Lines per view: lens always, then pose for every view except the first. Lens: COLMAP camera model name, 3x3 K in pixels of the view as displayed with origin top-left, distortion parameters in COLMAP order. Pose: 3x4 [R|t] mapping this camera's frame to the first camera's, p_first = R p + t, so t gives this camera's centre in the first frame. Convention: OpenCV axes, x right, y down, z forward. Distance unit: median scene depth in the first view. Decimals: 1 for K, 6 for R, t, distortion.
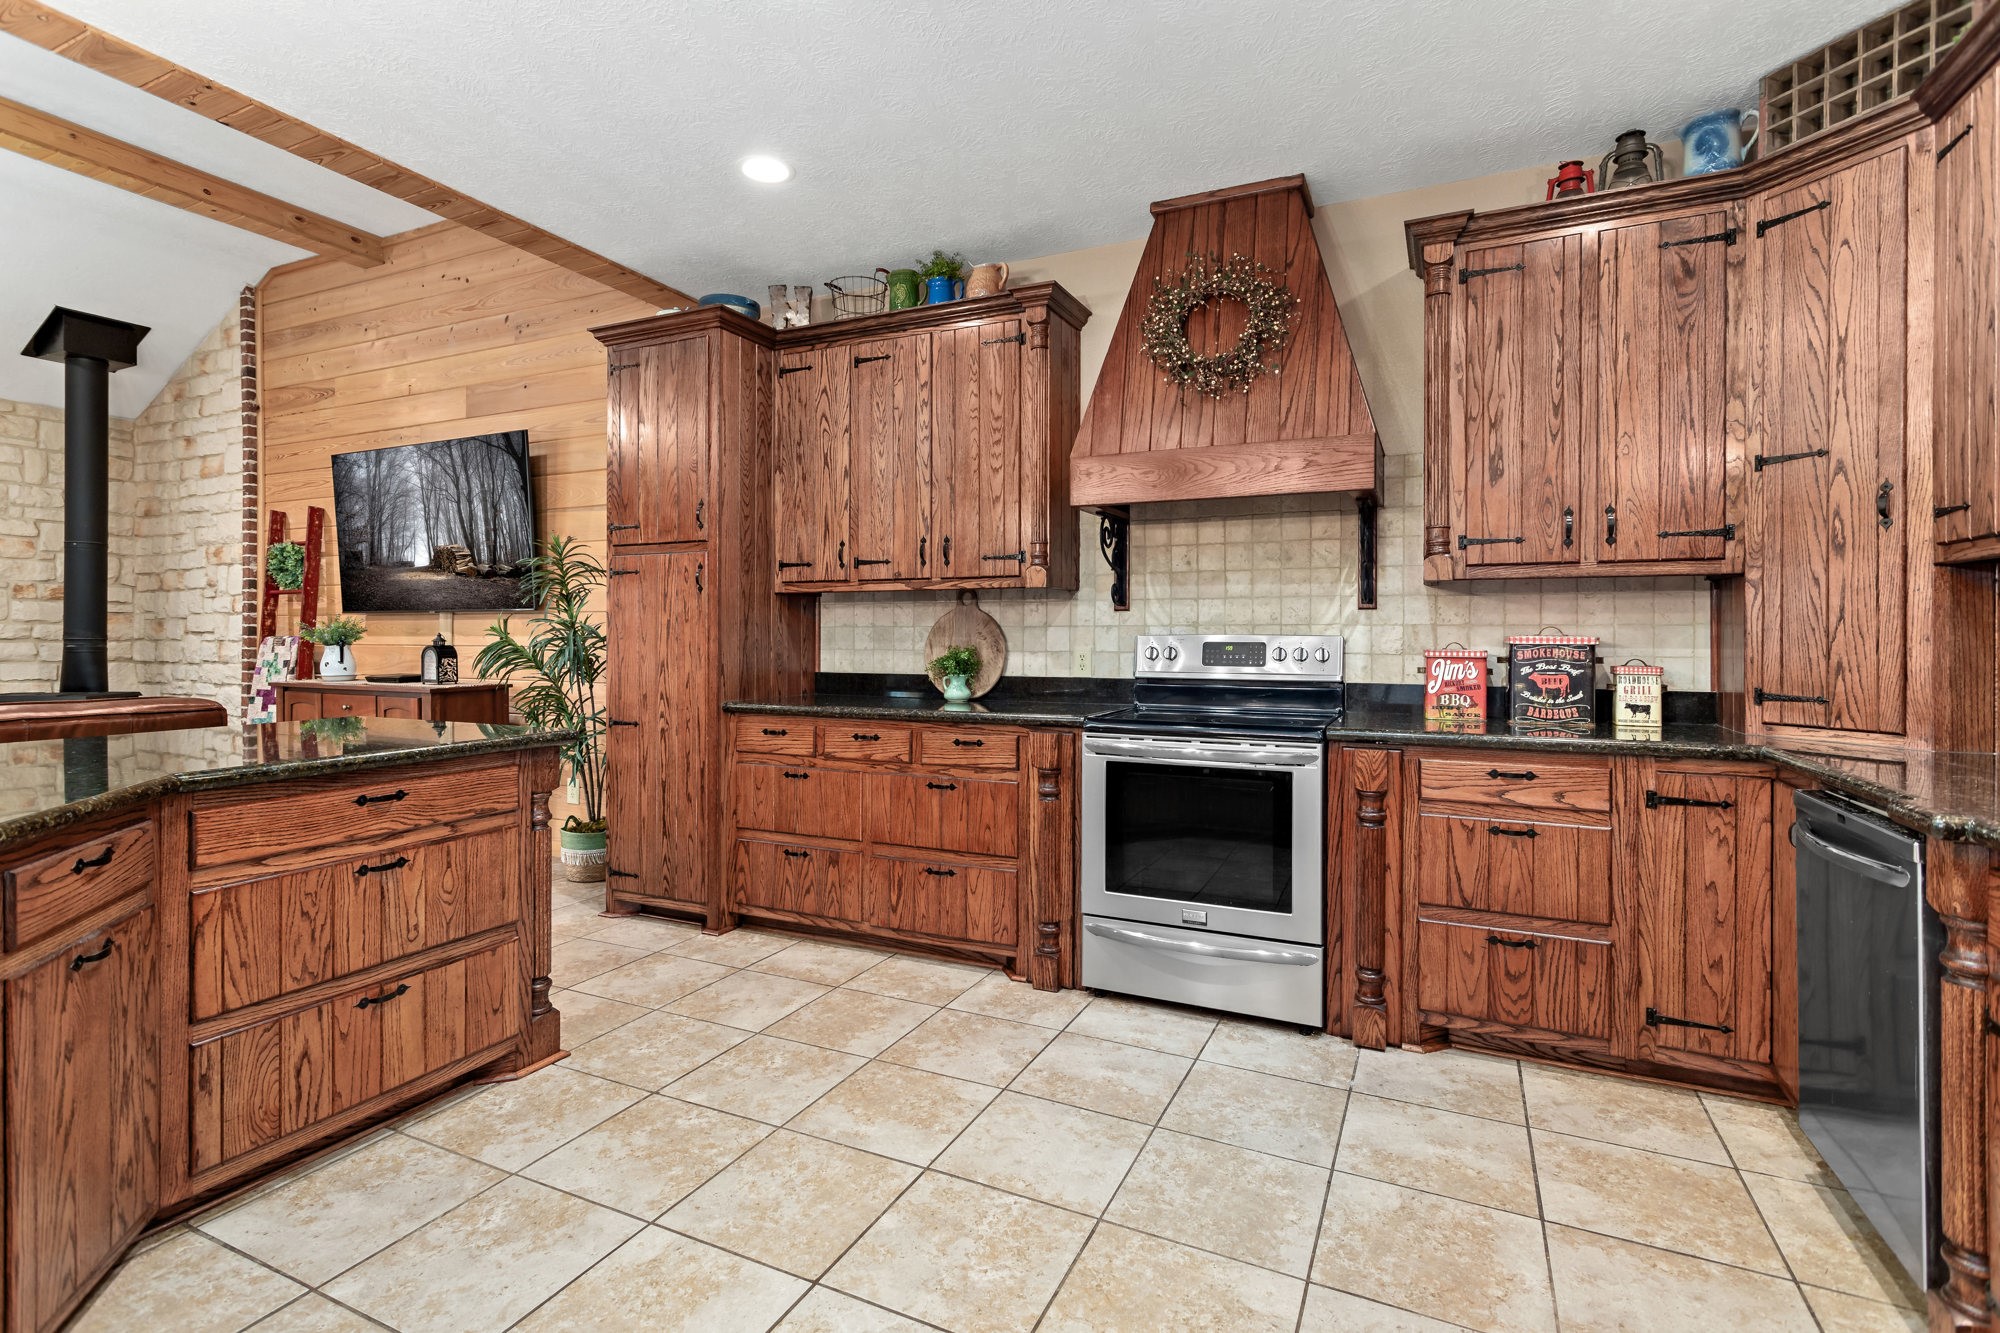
lens RADIAL K [[950.7, 0, 995.7], [0, 950.7, 632.7], [0, 0, 1]] dist [0.002371, 0.001165]
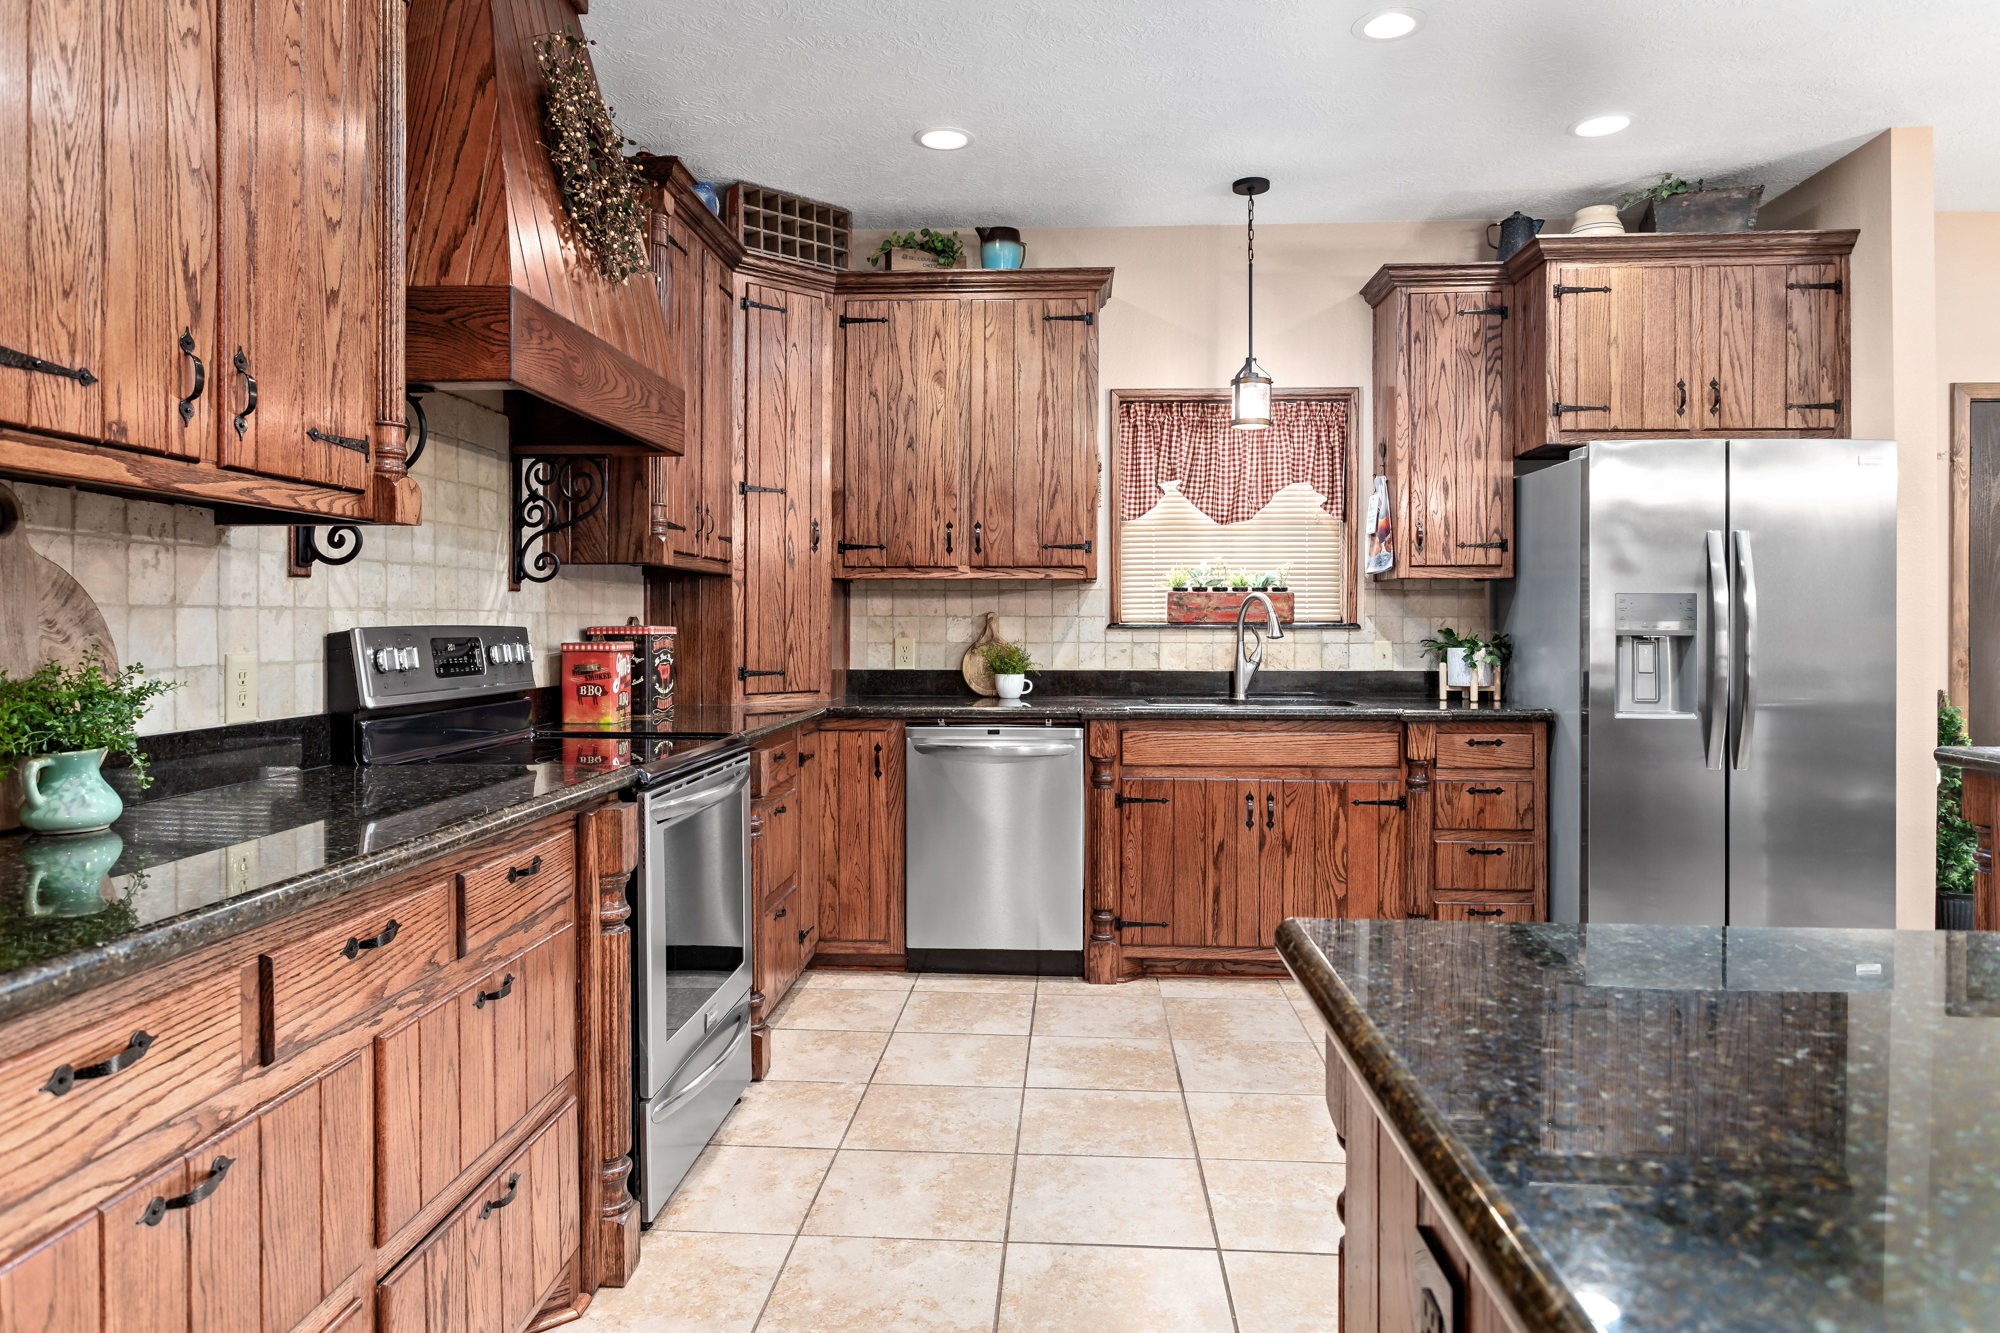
lens RADIAL K [[1220.5, 0, 987.9], [0, 1220.5, 627.2], [0, 0, 1]] dist [-0.013326, 0.004280]
pose [[-0.365631, -0.004426, 0.930749, -0.644243], [-0.003552, 0.999988, 0.003360, -0.000723], [-0.930753, -0.002077, -0.365643, 1.013469]]
